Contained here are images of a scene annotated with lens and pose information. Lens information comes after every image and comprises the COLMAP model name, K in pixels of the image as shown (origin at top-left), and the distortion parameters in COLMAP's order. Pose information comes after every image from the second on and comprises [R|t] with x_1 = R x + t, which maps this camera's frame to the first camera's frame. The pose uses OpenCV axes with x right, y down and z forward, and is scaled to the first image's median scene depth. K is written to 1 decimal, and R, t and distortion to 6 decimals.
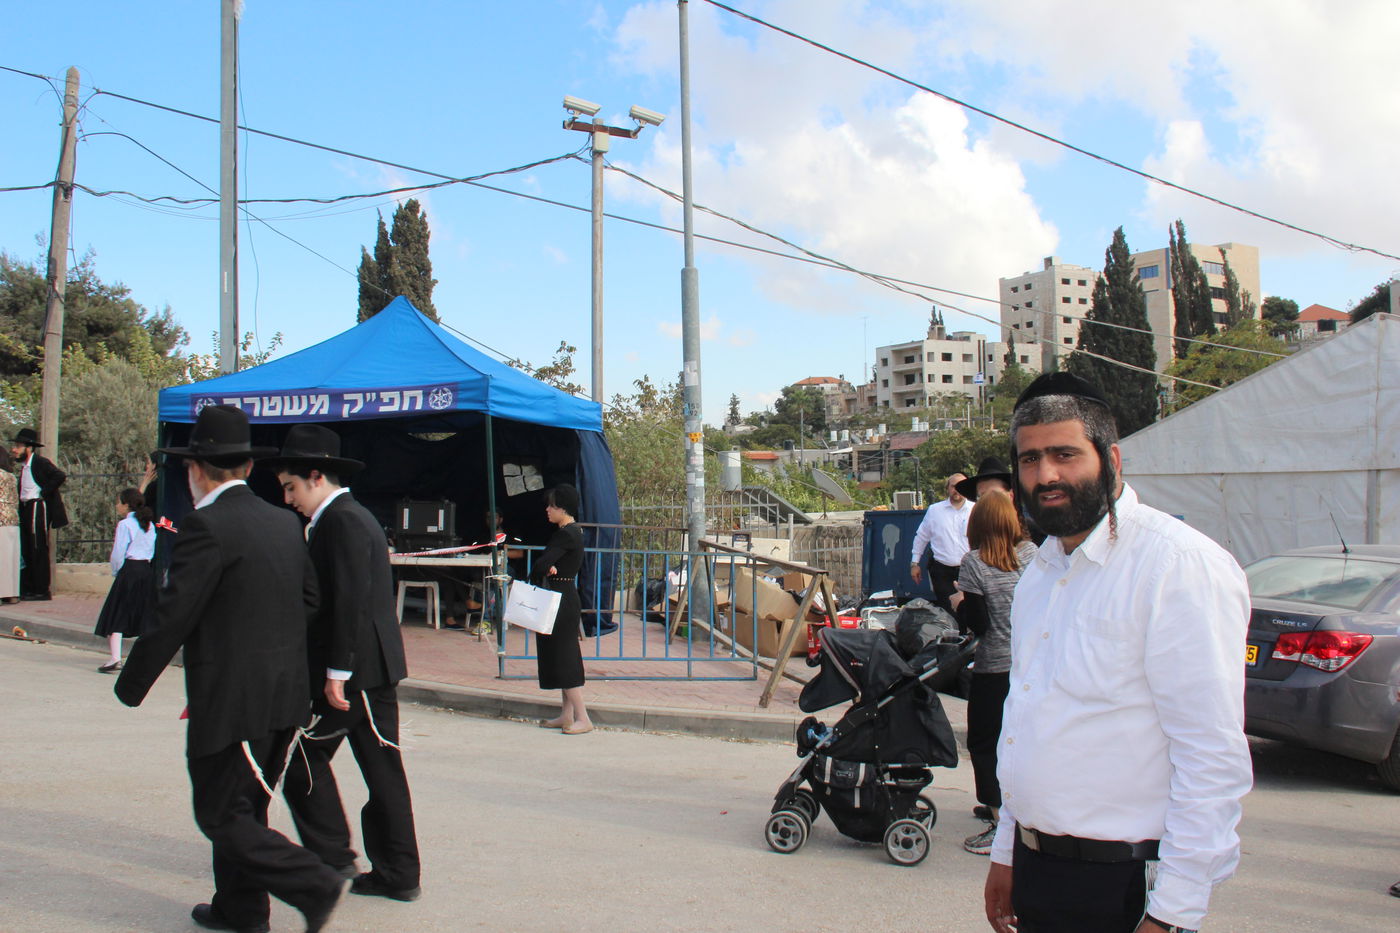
lens RADIAL K [[1173.9, 0, 725.5], [0, 1173.9, 472.5], [0, 0, 1]] dist [-0.195889, 0.167076]
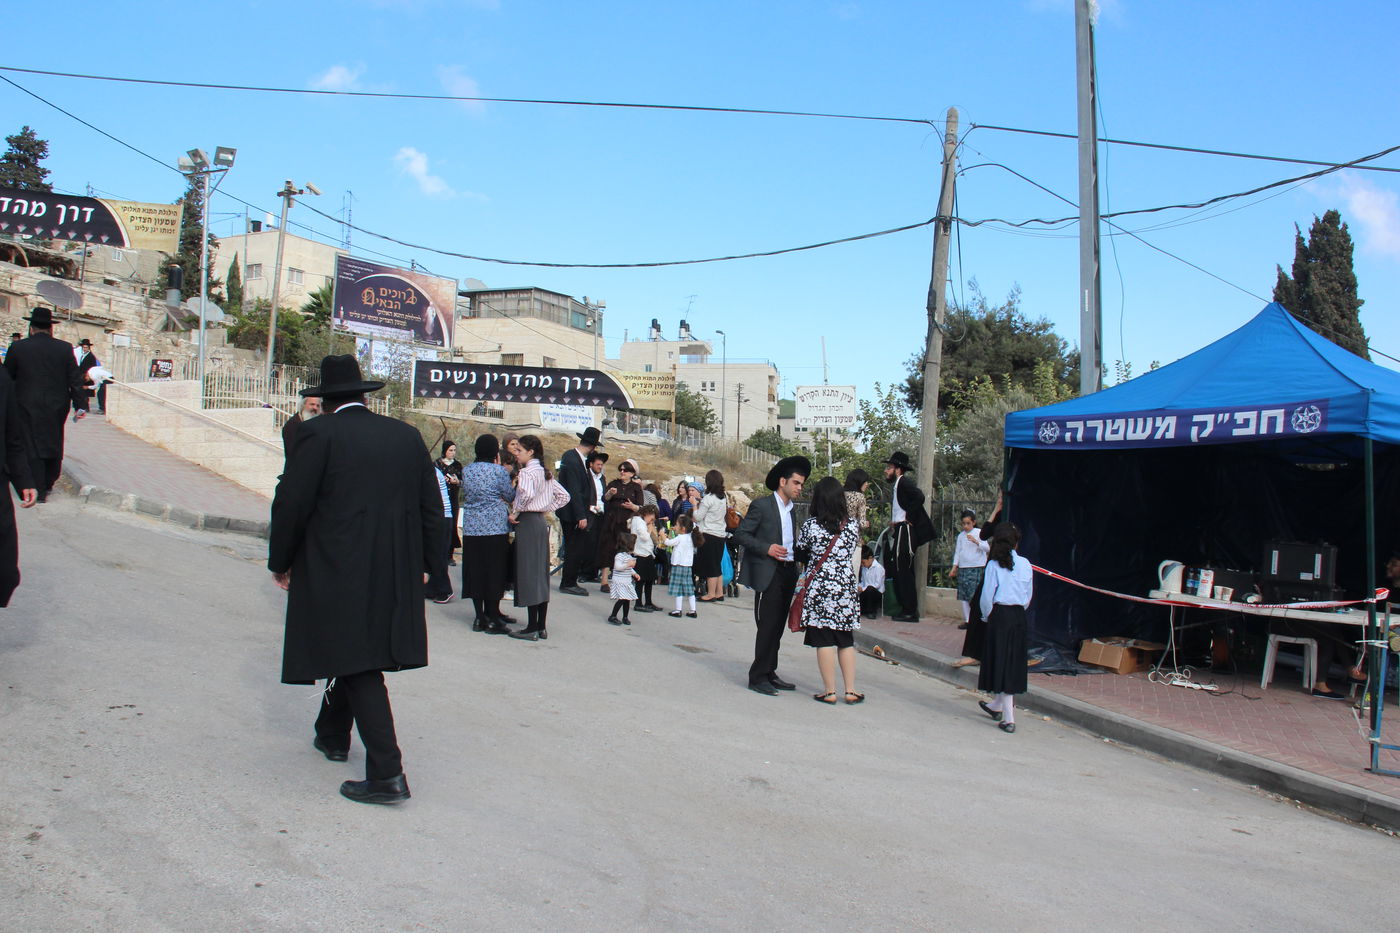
lens RADIAL K [[1173.9, 0, 725.5], [0, 1173.9, 472.5], [0, 0, 1]] dist [-0.195889, 0.167076]
pose [[0.713140, 0.010690, -0.700940, 0.017799], [-0.031289, 0.999373, -0.016592, 0.000359], [0.700323, 0.033764, 0.713027, 0.121999]]
